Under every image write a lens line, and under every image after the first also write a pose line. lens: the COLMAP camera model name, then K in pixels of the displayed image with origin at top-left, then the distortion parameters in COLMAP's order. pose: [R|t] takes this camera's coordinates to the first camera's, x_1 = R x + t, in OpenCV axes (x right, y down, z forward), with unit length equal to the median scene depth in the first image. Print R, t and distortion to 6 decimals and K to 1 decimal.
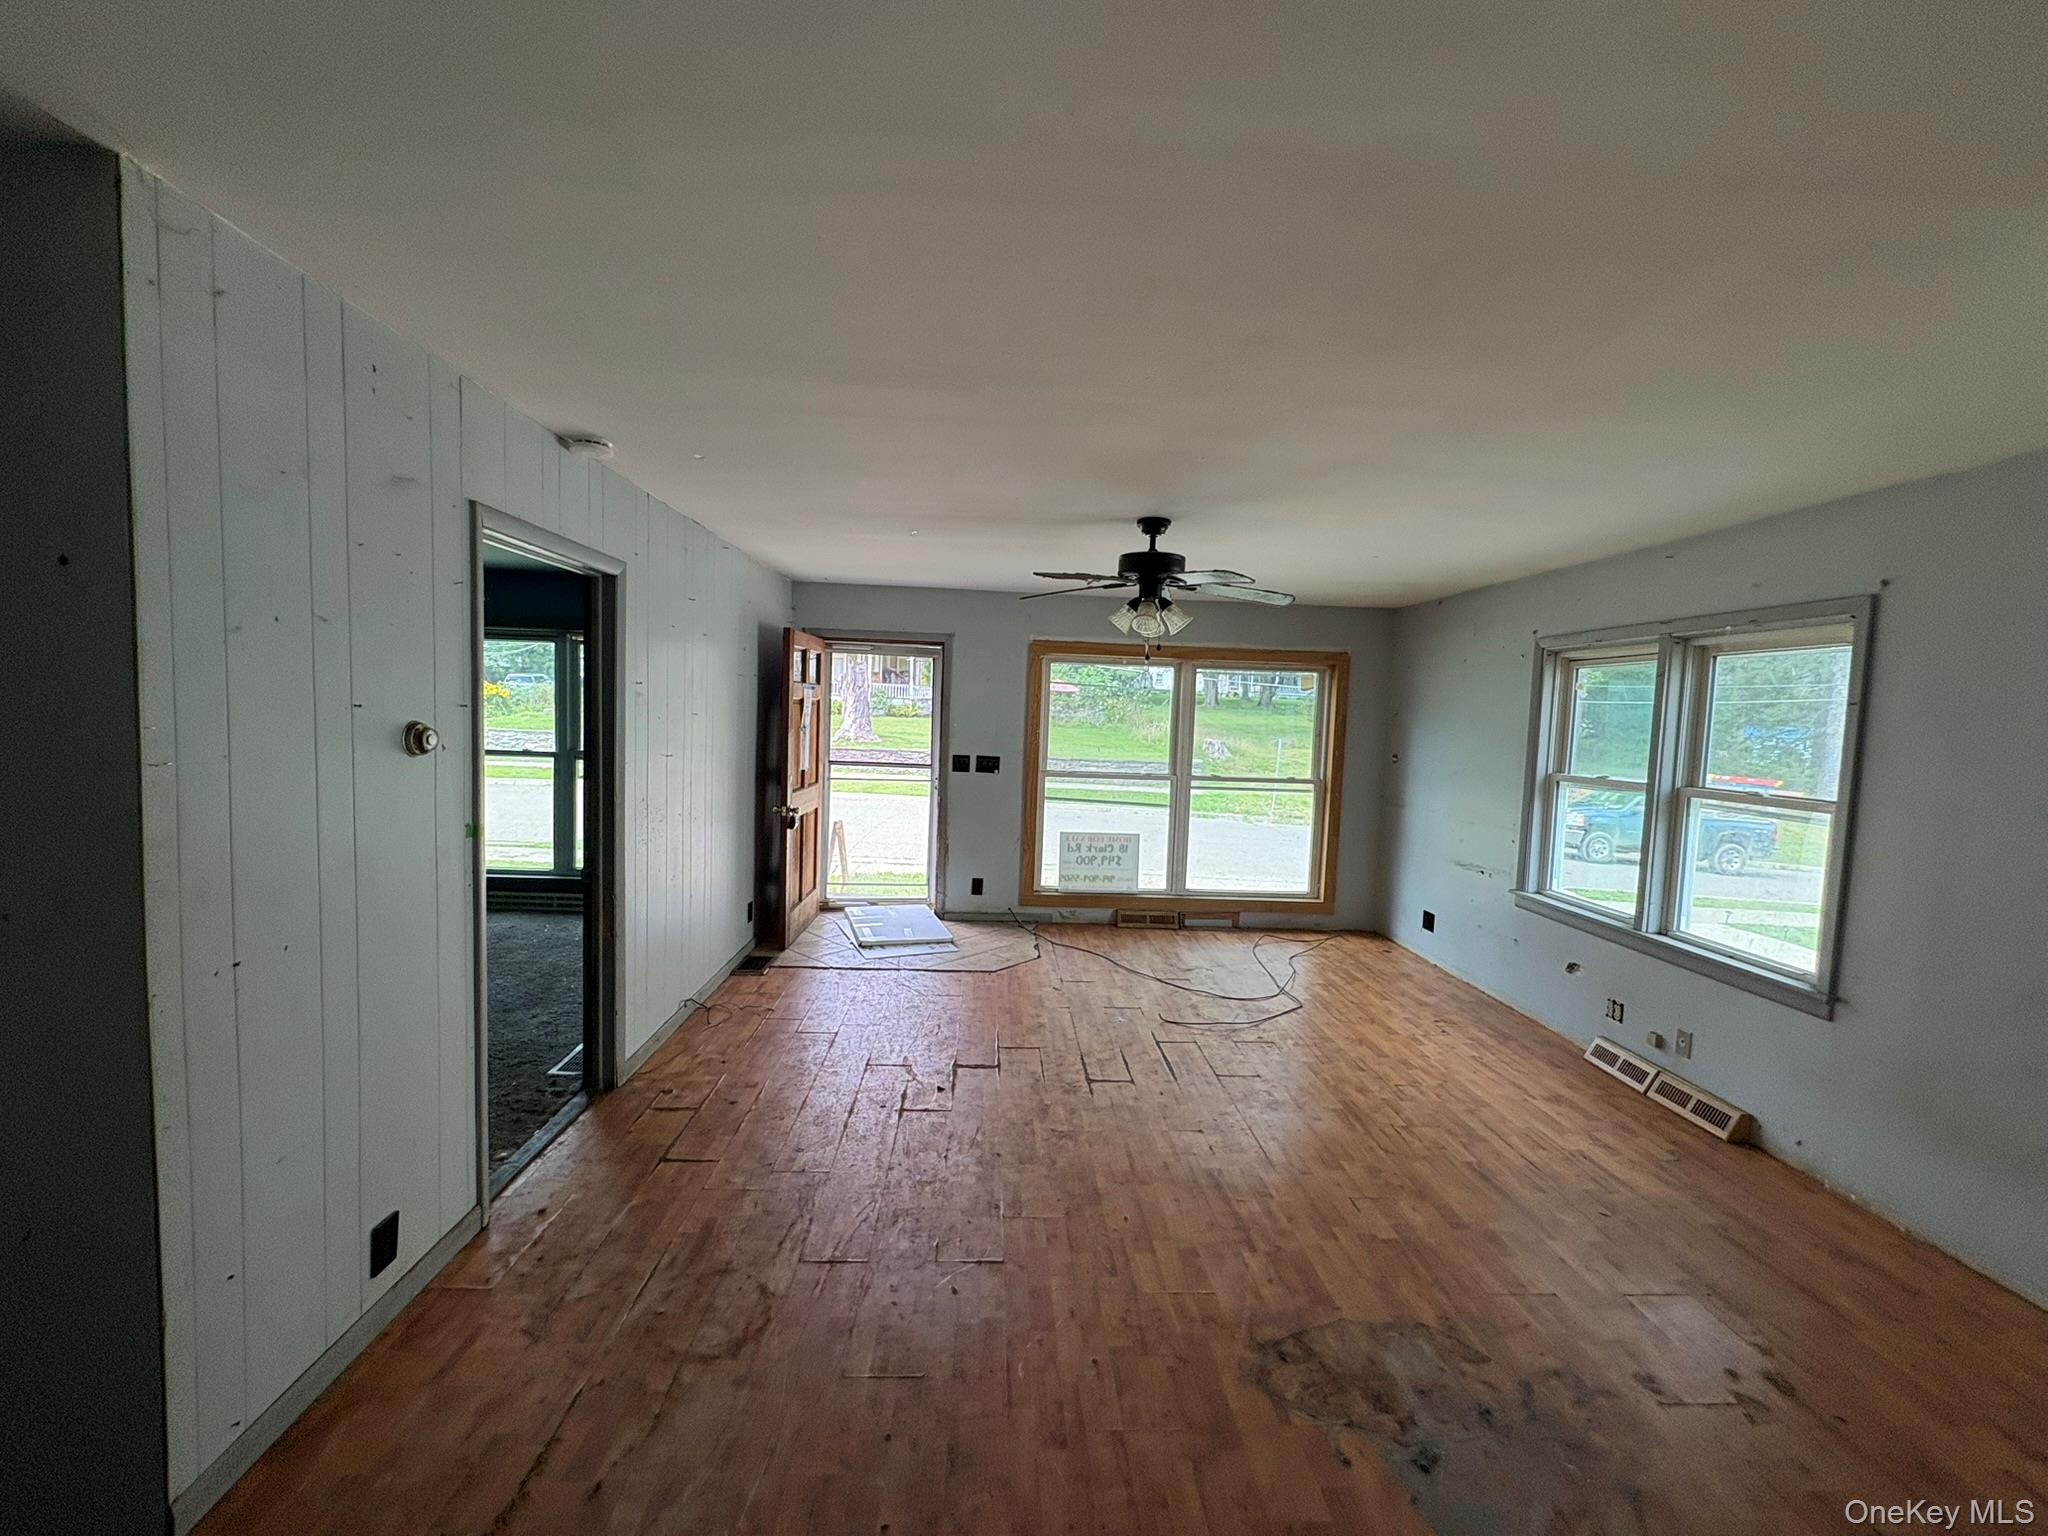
lens RADIAL K [[807.4, 0, 1024.0], [0, 807.4, 768.0], [0, 0, 1]] dist [-0.003973, -0.000238]
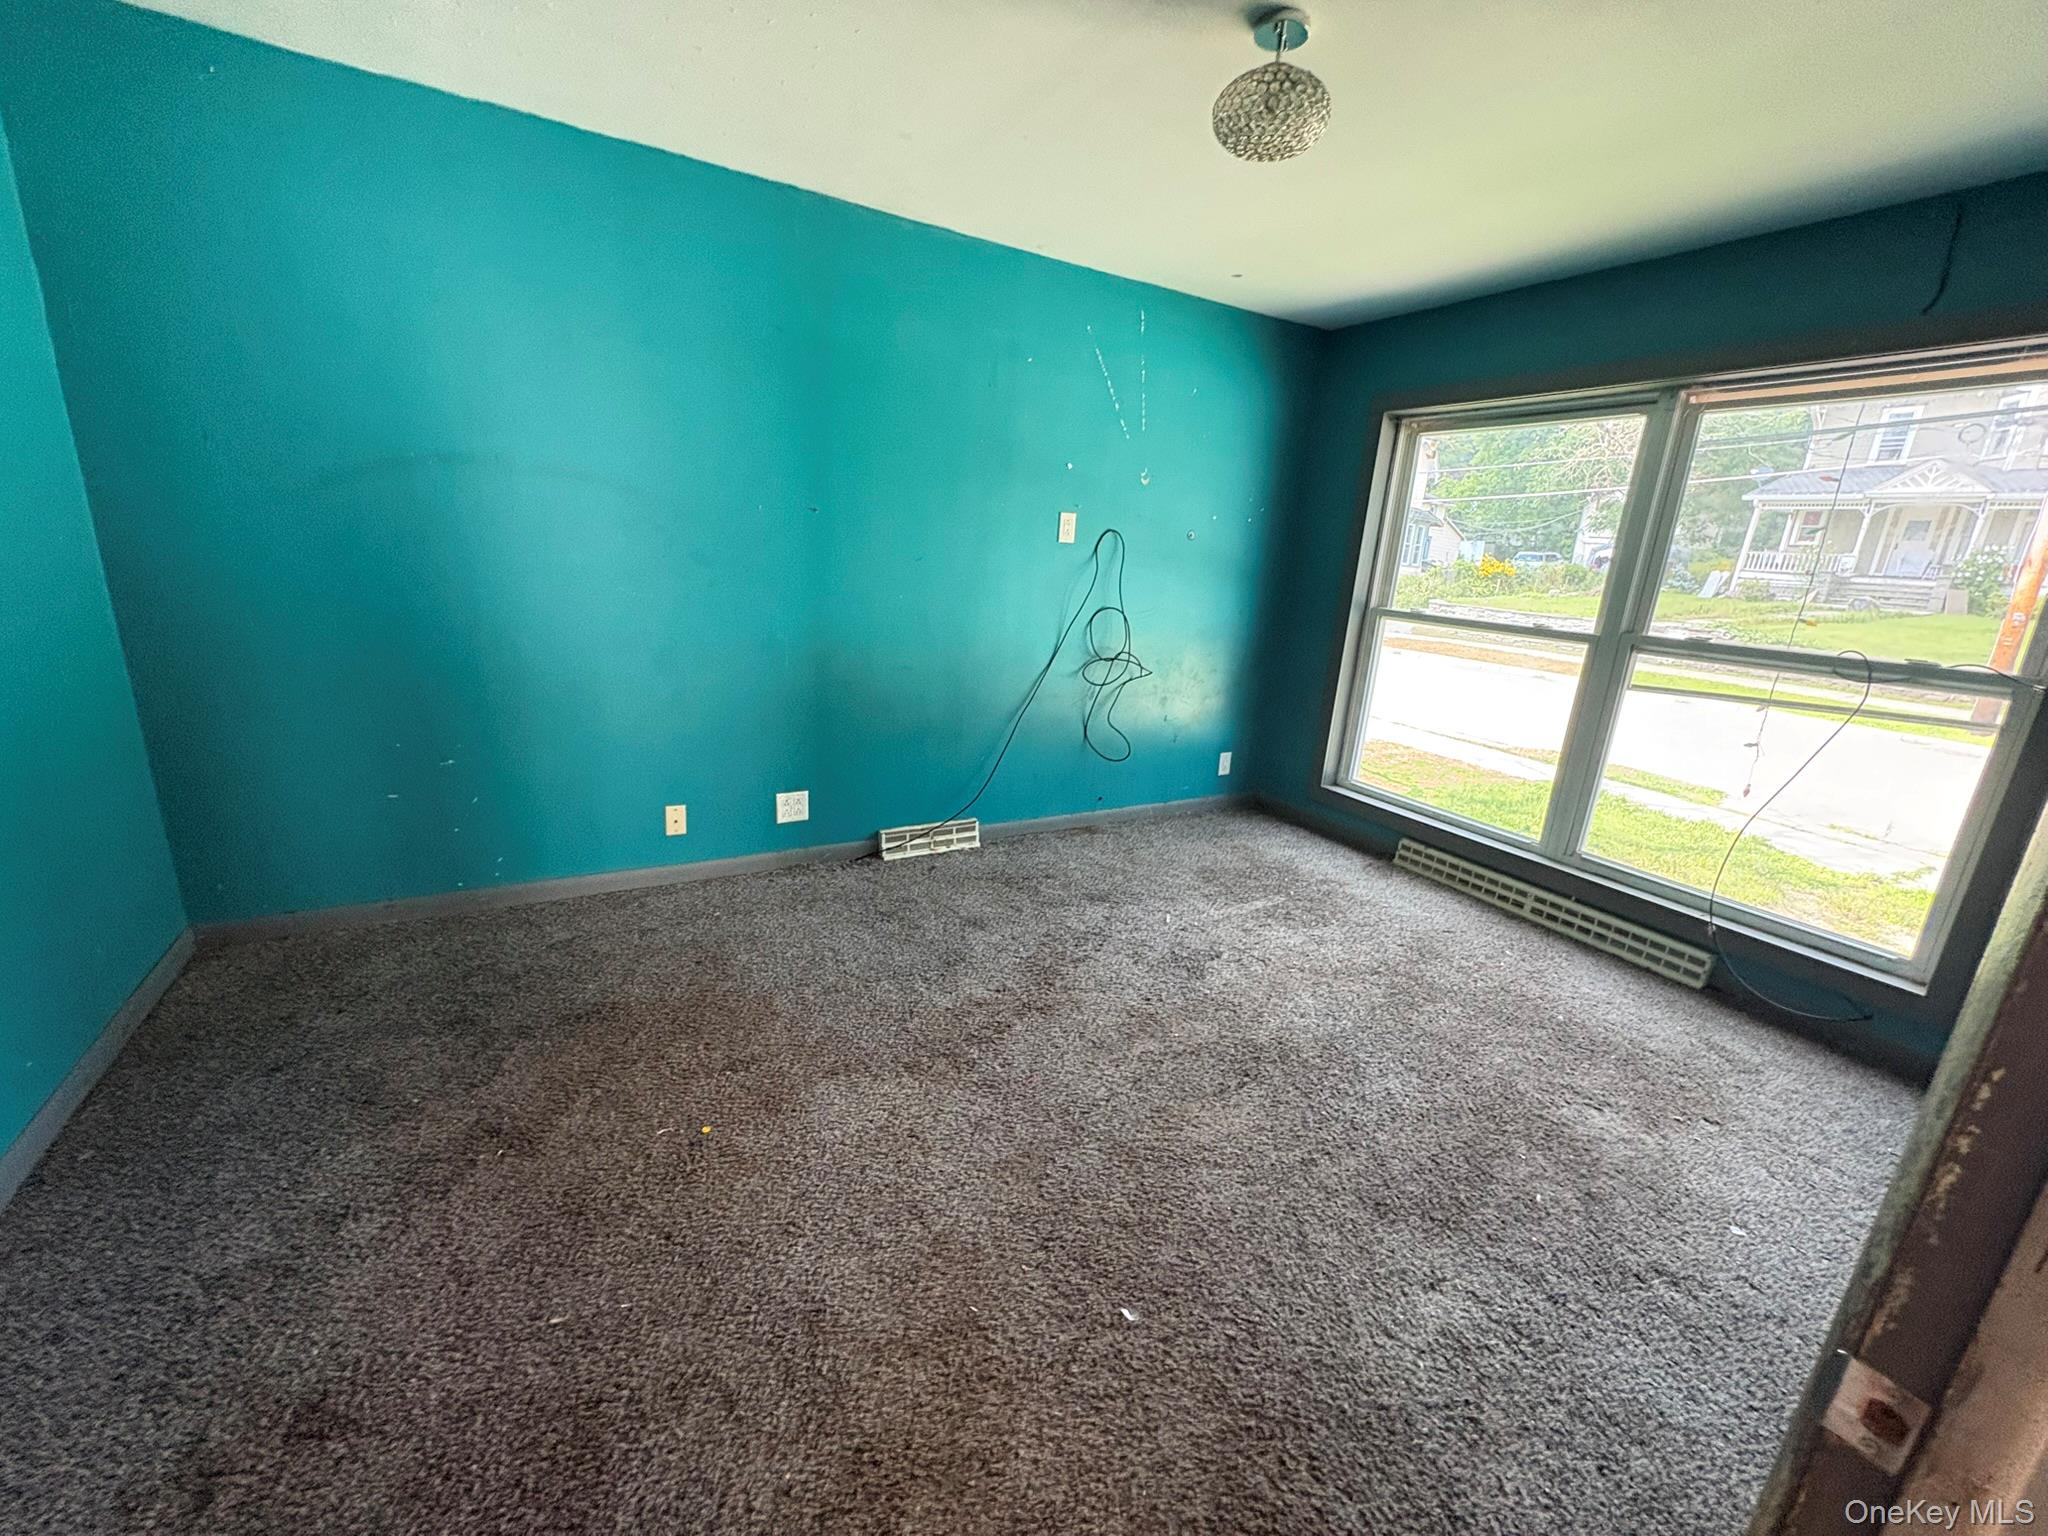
lens RADIAL K [[807.4, 0, 1024.0], [0, 807.4, 768.0], [0, 0, 1]] dist [-0.003973, -0.000238]
pose [[0.454158, 0.225386, -0.861941, -0.277075], [-0.105006, 0.974270, 0.199430, -0.001121], [0.884712, -0.000064, 0.466139, 0.424108]]
